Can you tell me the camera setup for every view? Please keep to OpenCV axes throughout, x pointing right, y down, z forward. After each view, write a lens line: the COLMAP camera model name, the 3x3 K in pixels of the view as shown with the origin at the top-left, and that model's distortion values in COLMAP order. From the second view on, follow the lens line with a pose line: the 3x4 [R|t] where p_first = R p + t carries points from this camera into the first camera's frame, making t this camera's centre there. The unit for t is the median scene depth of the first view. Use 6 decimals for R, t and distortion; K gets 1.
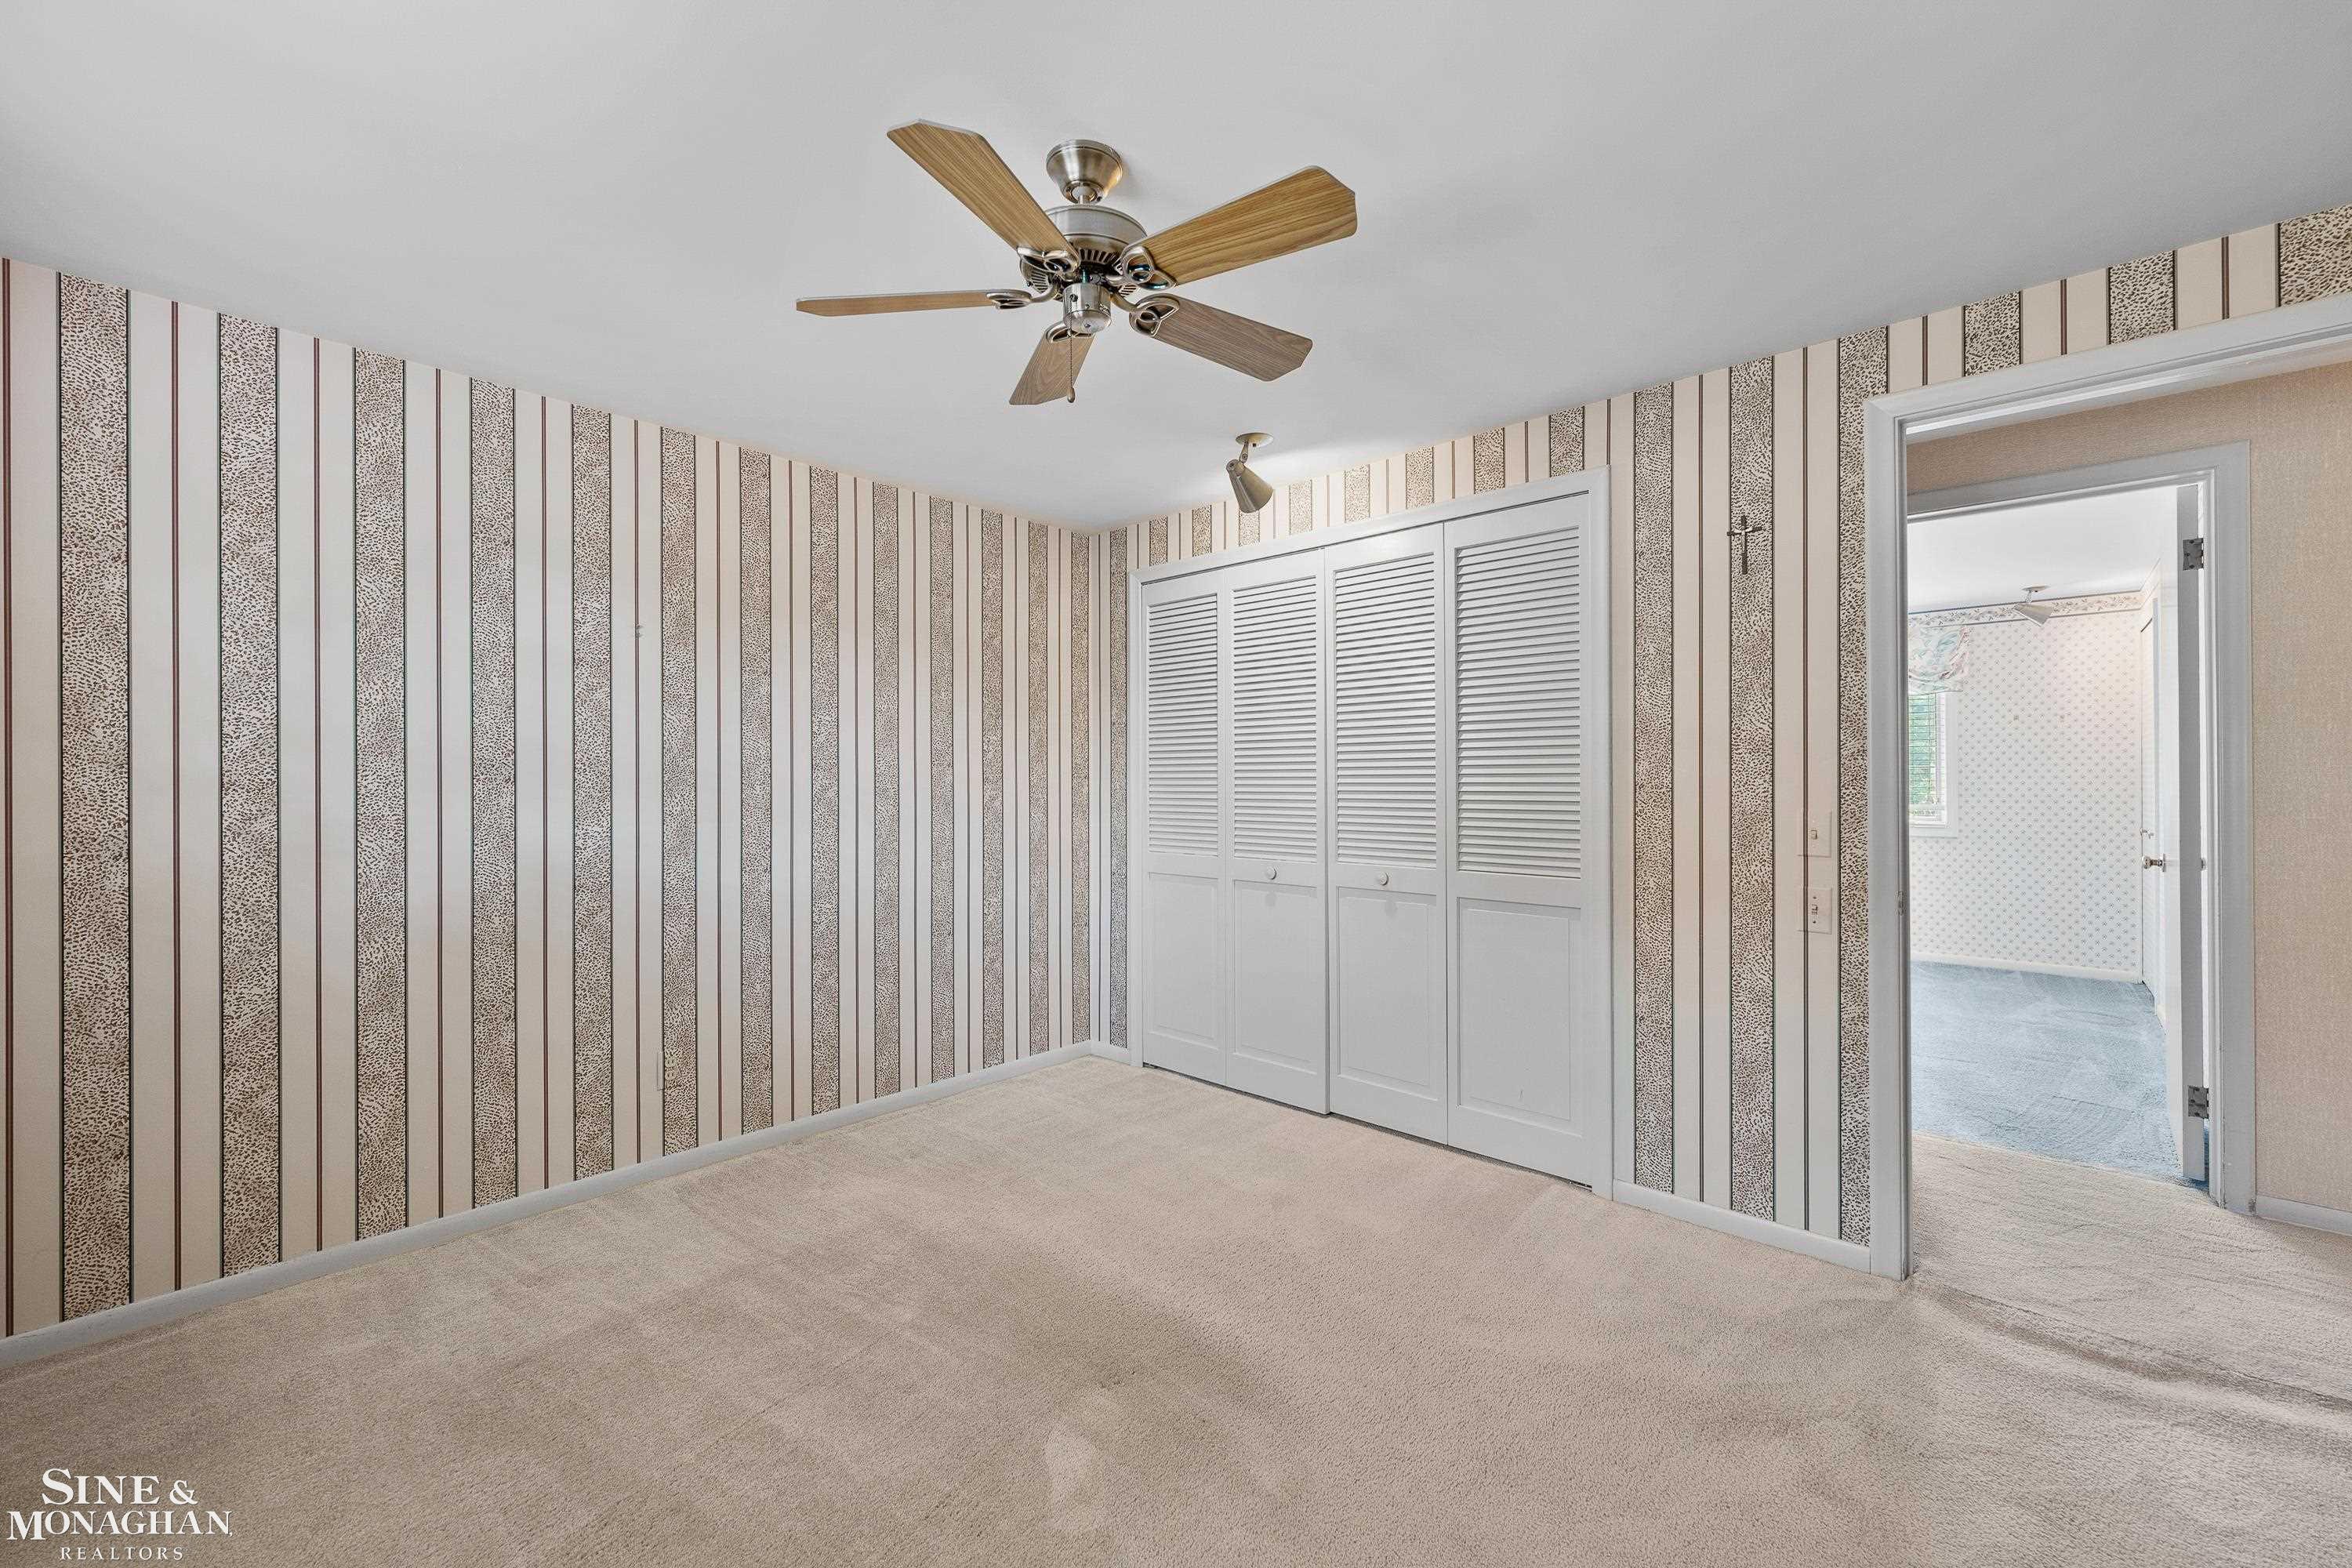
lens RADIAL K [[955.8, 0, 1174.0], [0, 955.8, 775.3], [0, 0, 1]] dist [0.000020, 0.000348]
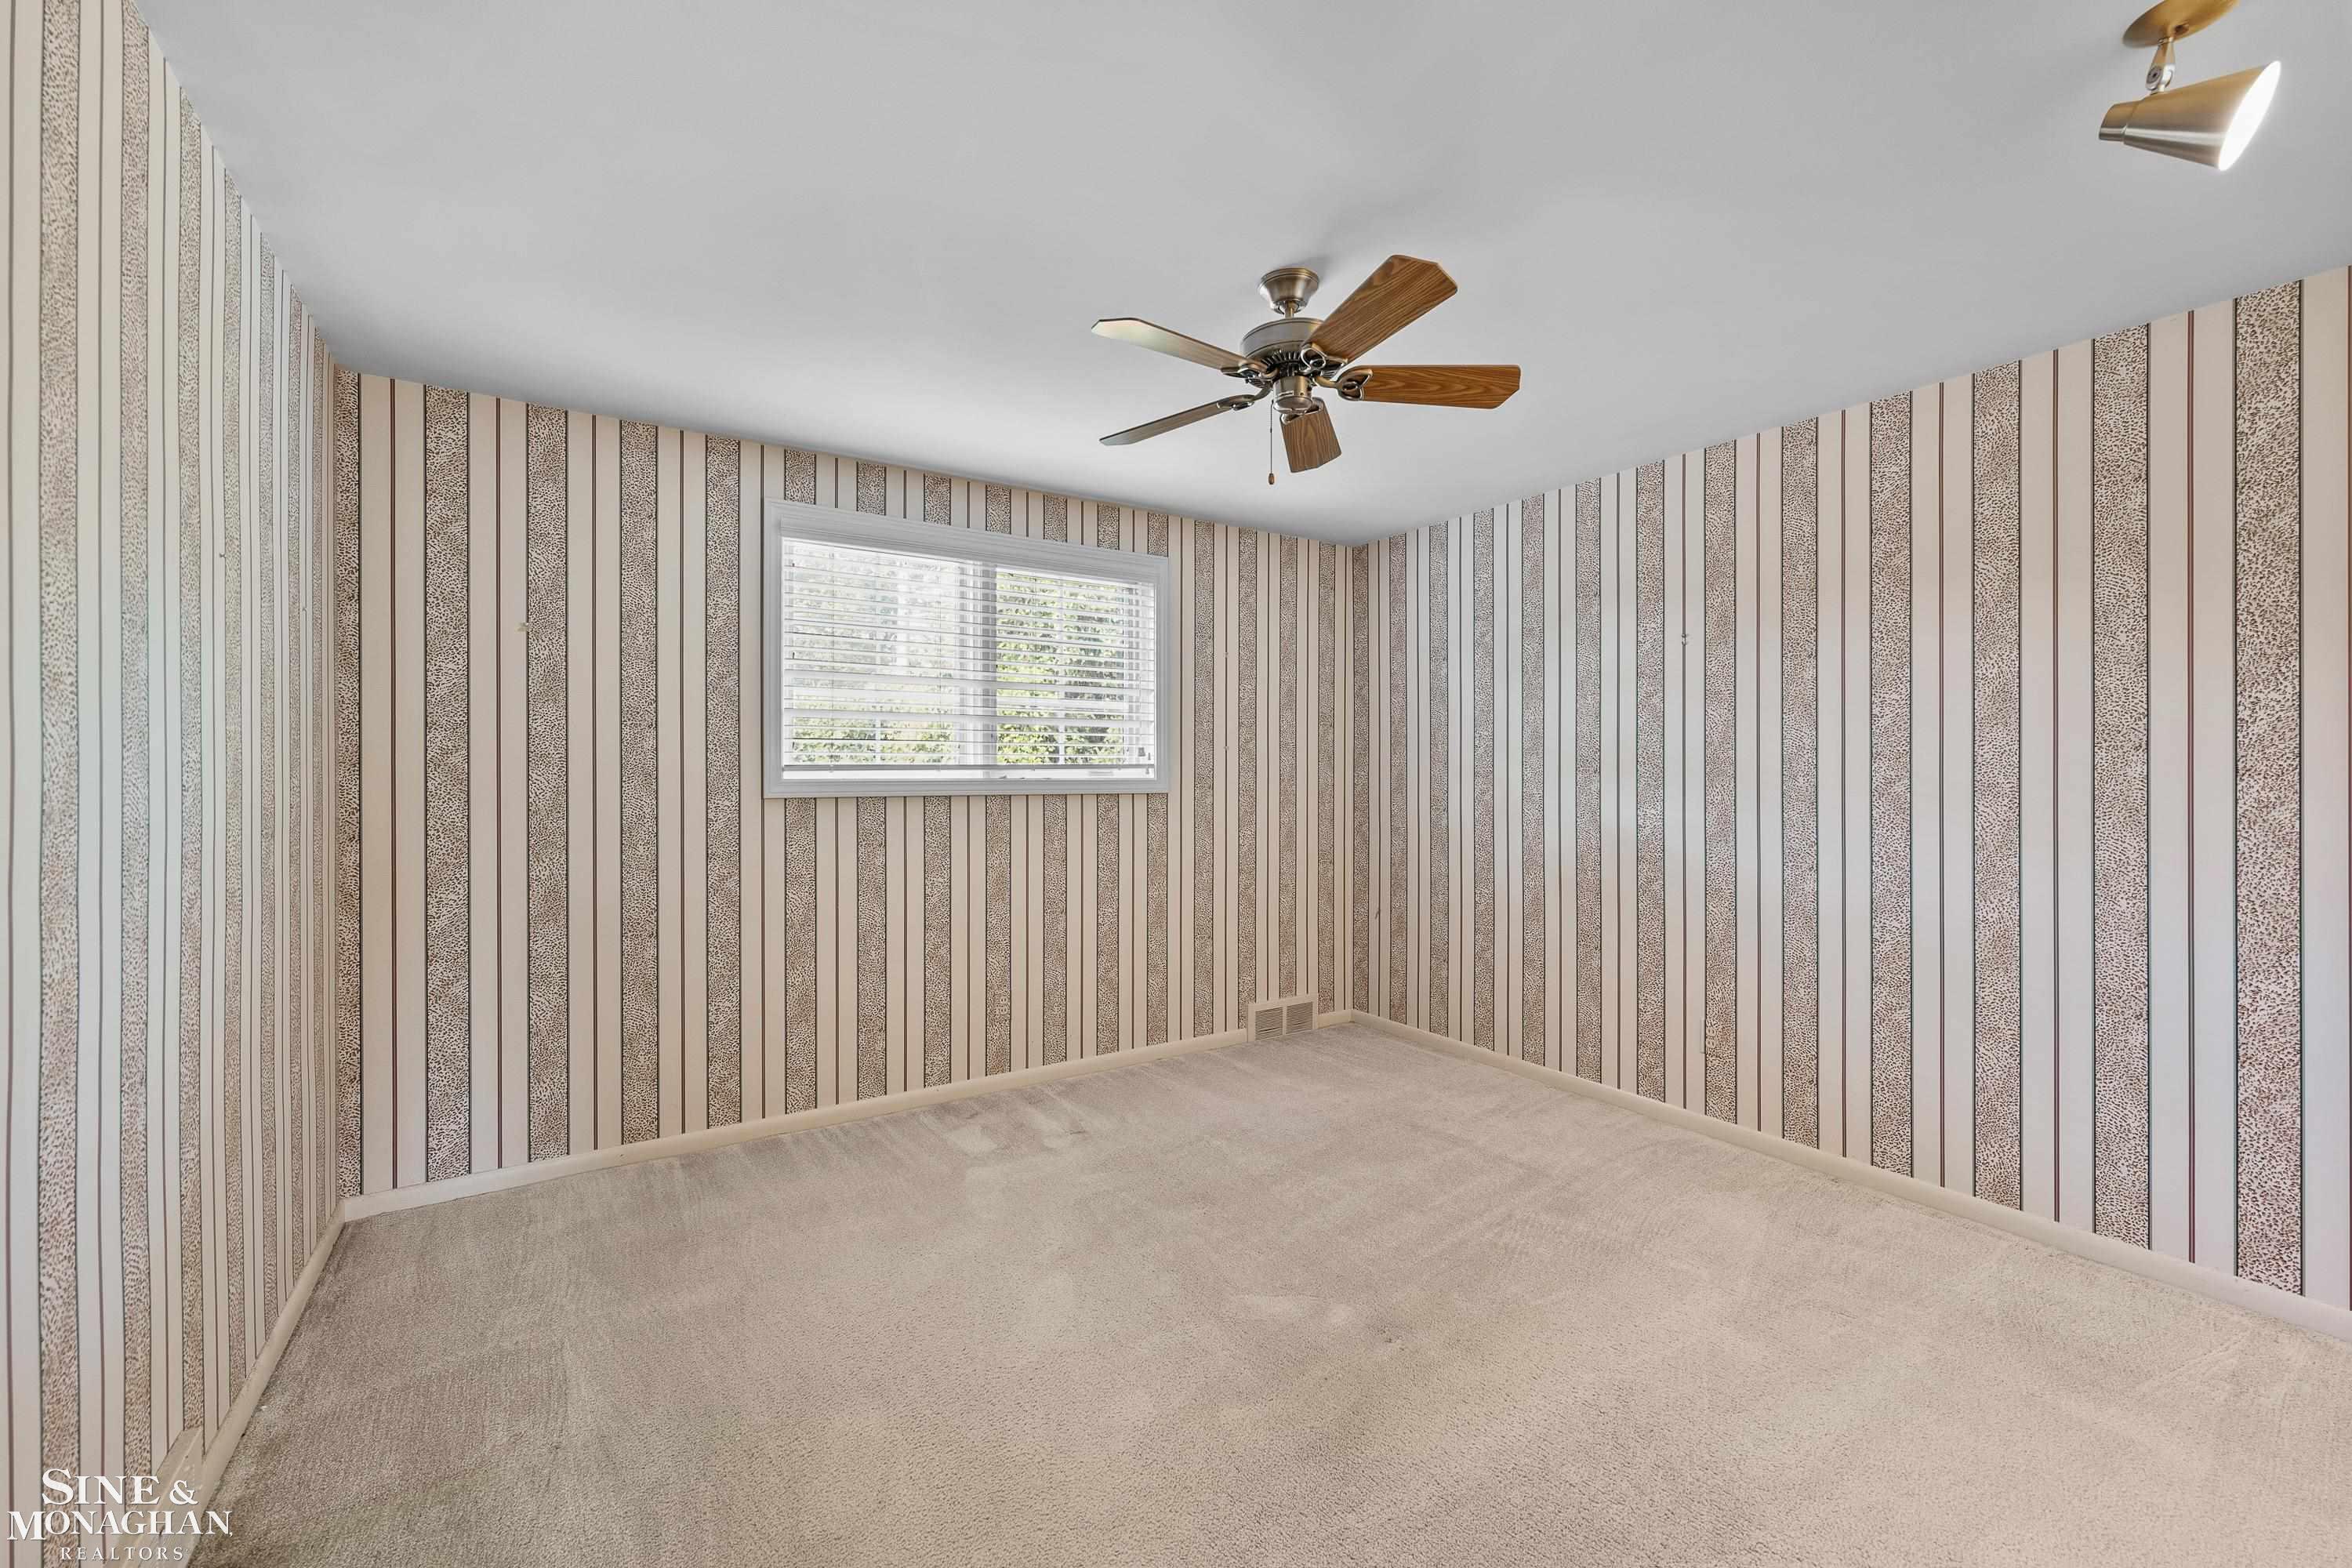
lens RADIAL K [[955.8, 0, 1187.3], [0, 955.8, 770.7], [0, 0, 1]] dist [0.000020, 0.000348]
pose [[-0.257401, 0.003022, -0.966300, 0.666520], [0.006318, 0.999979, 0.001444, -0.000882], [0.966284, -0.005734, -0.257415, 0.700346]]
